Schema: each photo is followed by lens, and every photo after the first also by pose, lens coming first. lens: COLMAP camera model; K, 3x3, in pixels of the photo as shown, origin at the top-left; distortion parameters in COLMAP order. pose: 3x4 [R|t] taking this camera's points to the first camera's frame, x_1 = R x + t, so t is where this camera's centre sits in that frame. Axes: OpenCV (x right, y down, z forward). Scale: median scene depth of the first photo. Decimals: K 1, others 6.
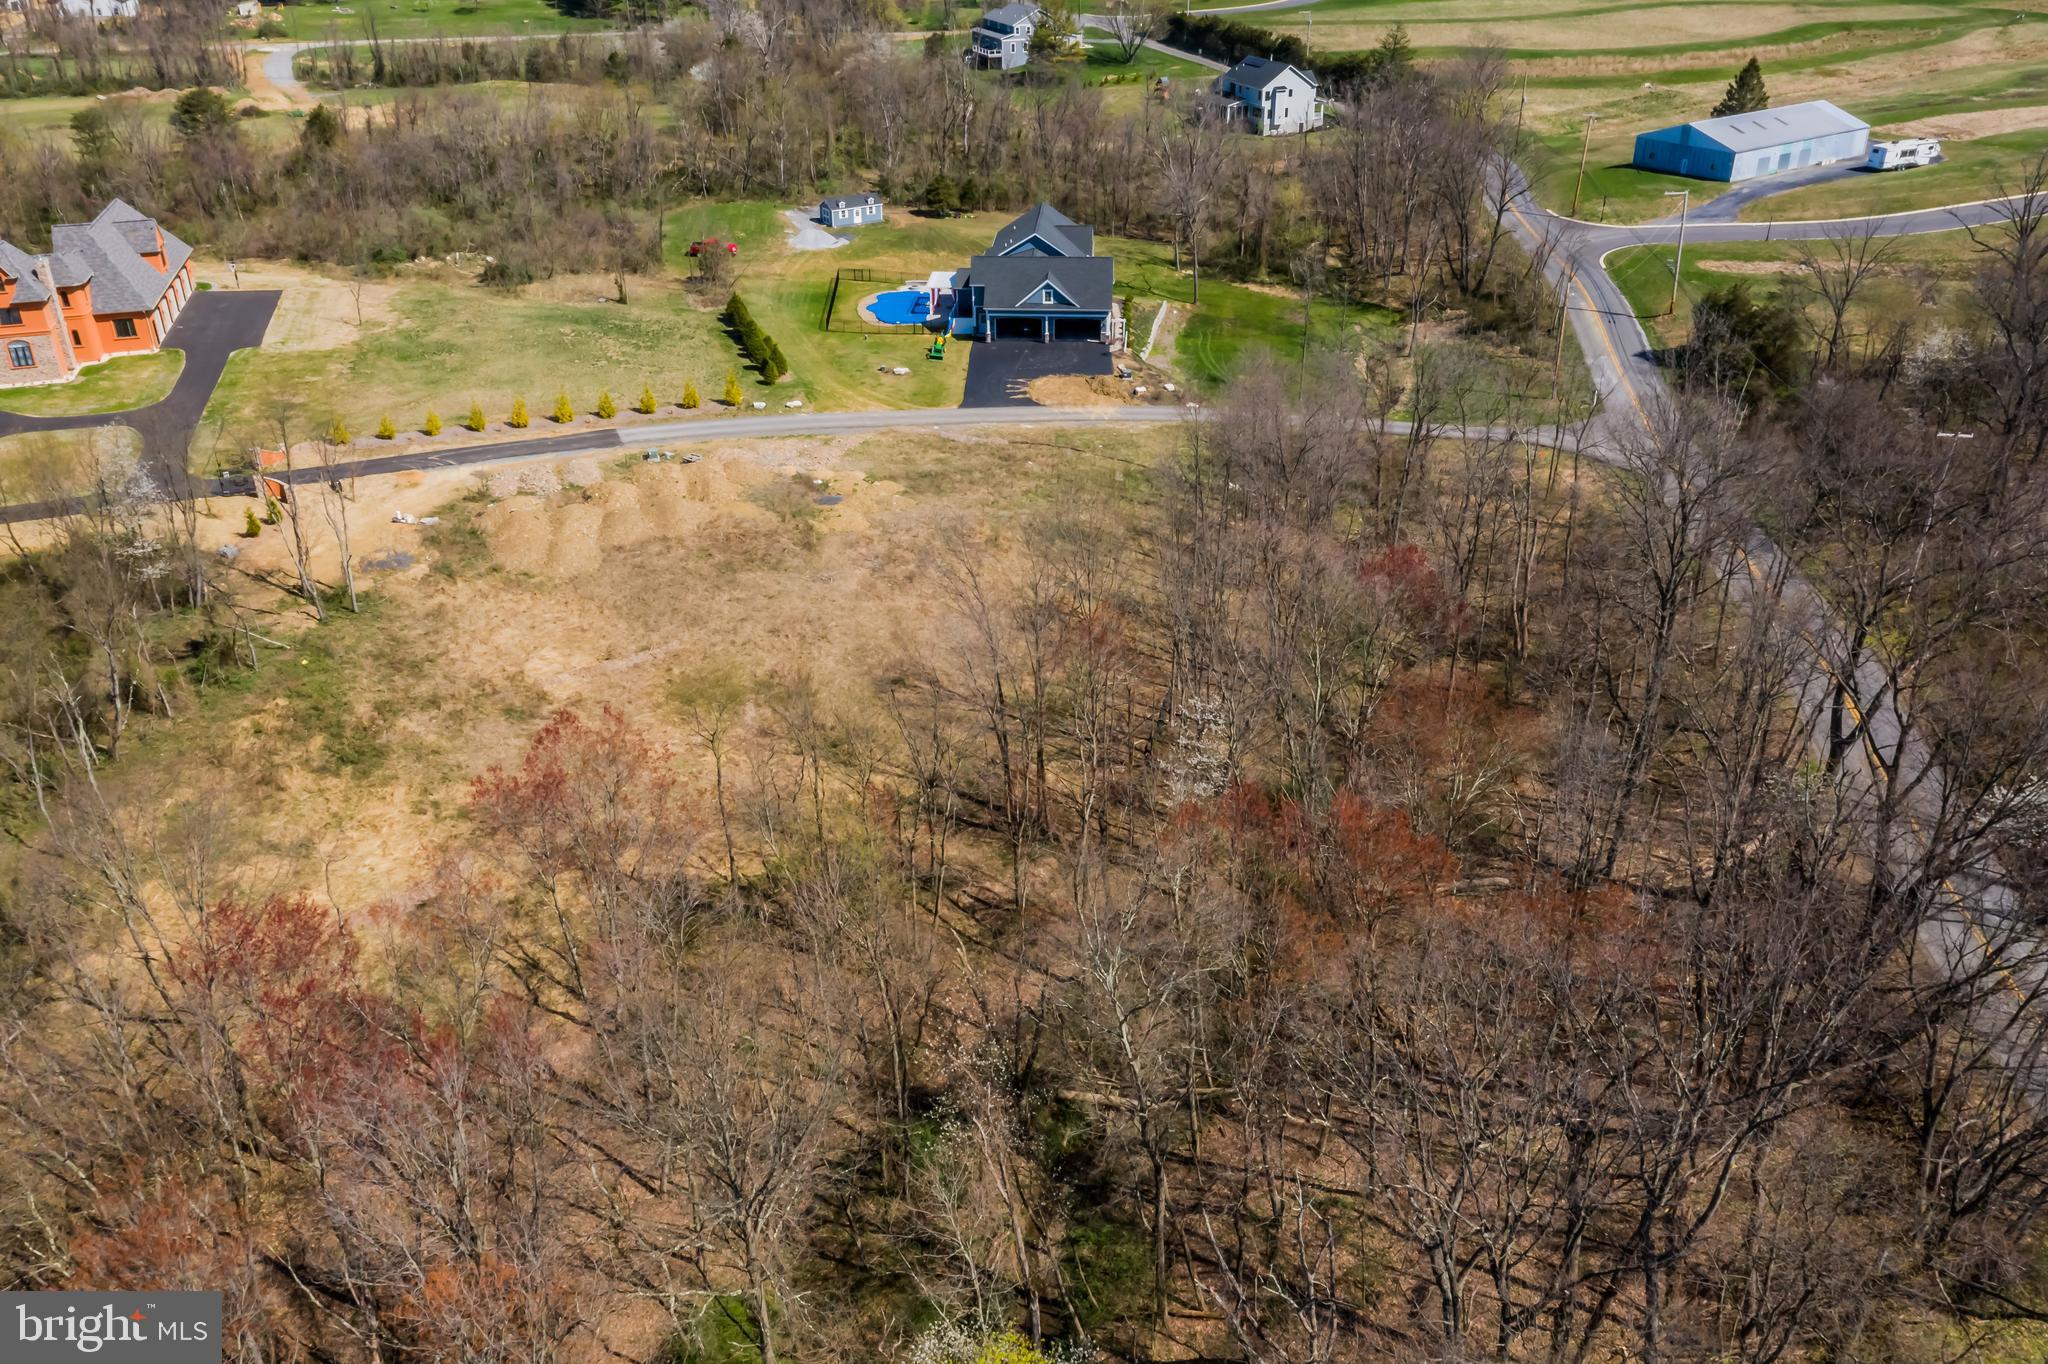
lens RADIAL K [[1616.6, 0, 1026.9], [0, 1616.6, 665.6], [0, 0, 1]] dist [-0.020161, 0.008300]
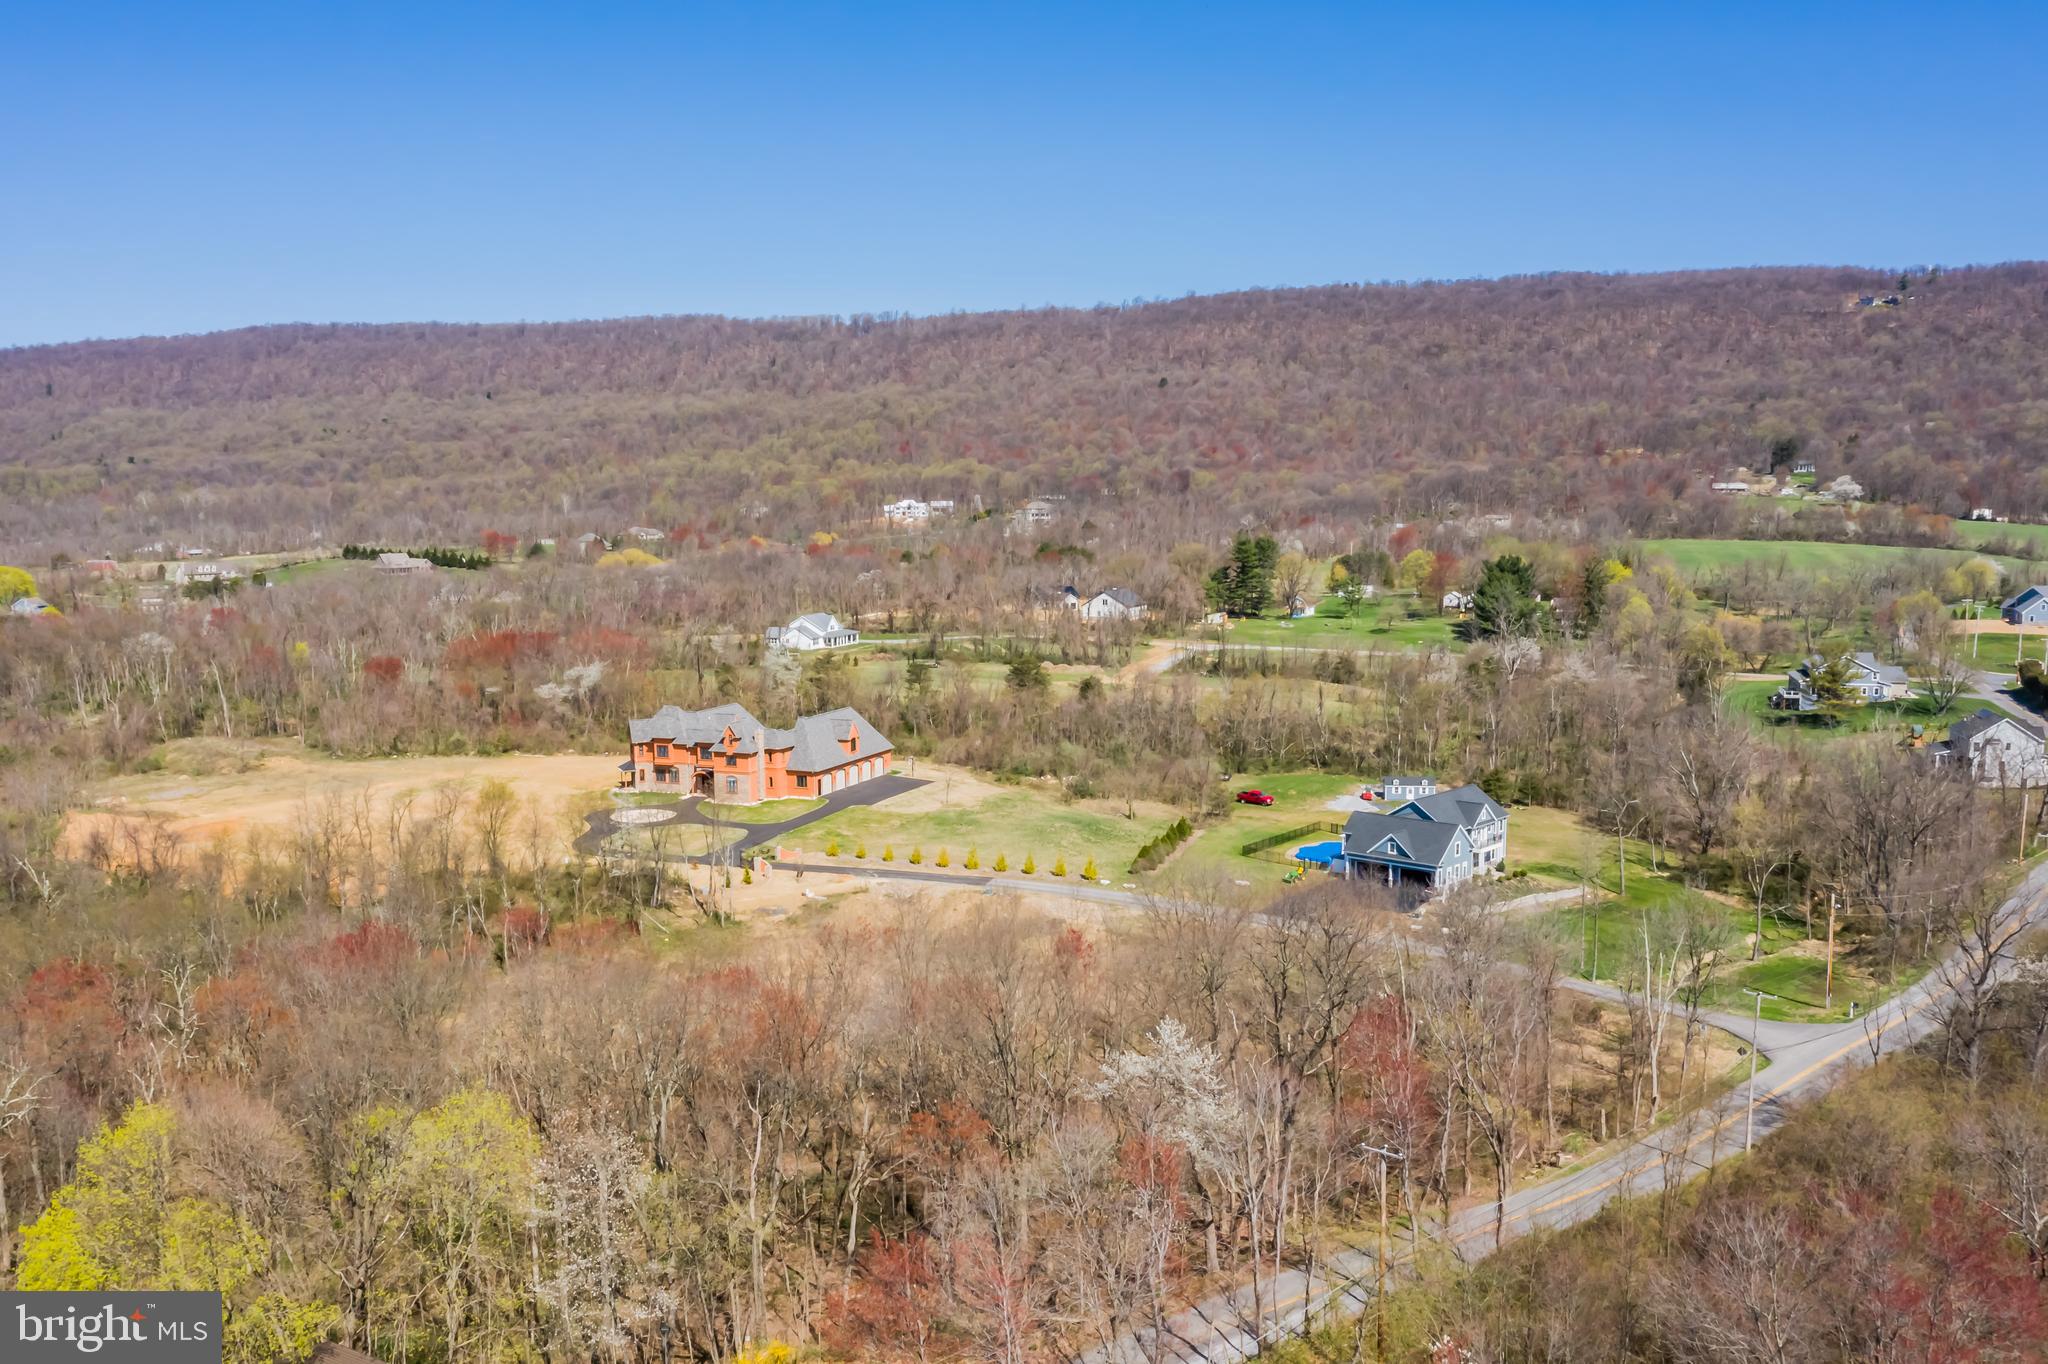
lens RADIAL K [[1790.5, 0, 1017.3], [0, 1790.5, 696.4], [0, 0, 1]] dist [-0.029771, 0.036256]
pose [[0.783251, 0.075079, -0.617156, 0.485903], [-0.289254, 0.922705, -0.254850, 0.067508], [0.550319, 0.378126, 0.744426, -0.138346]]
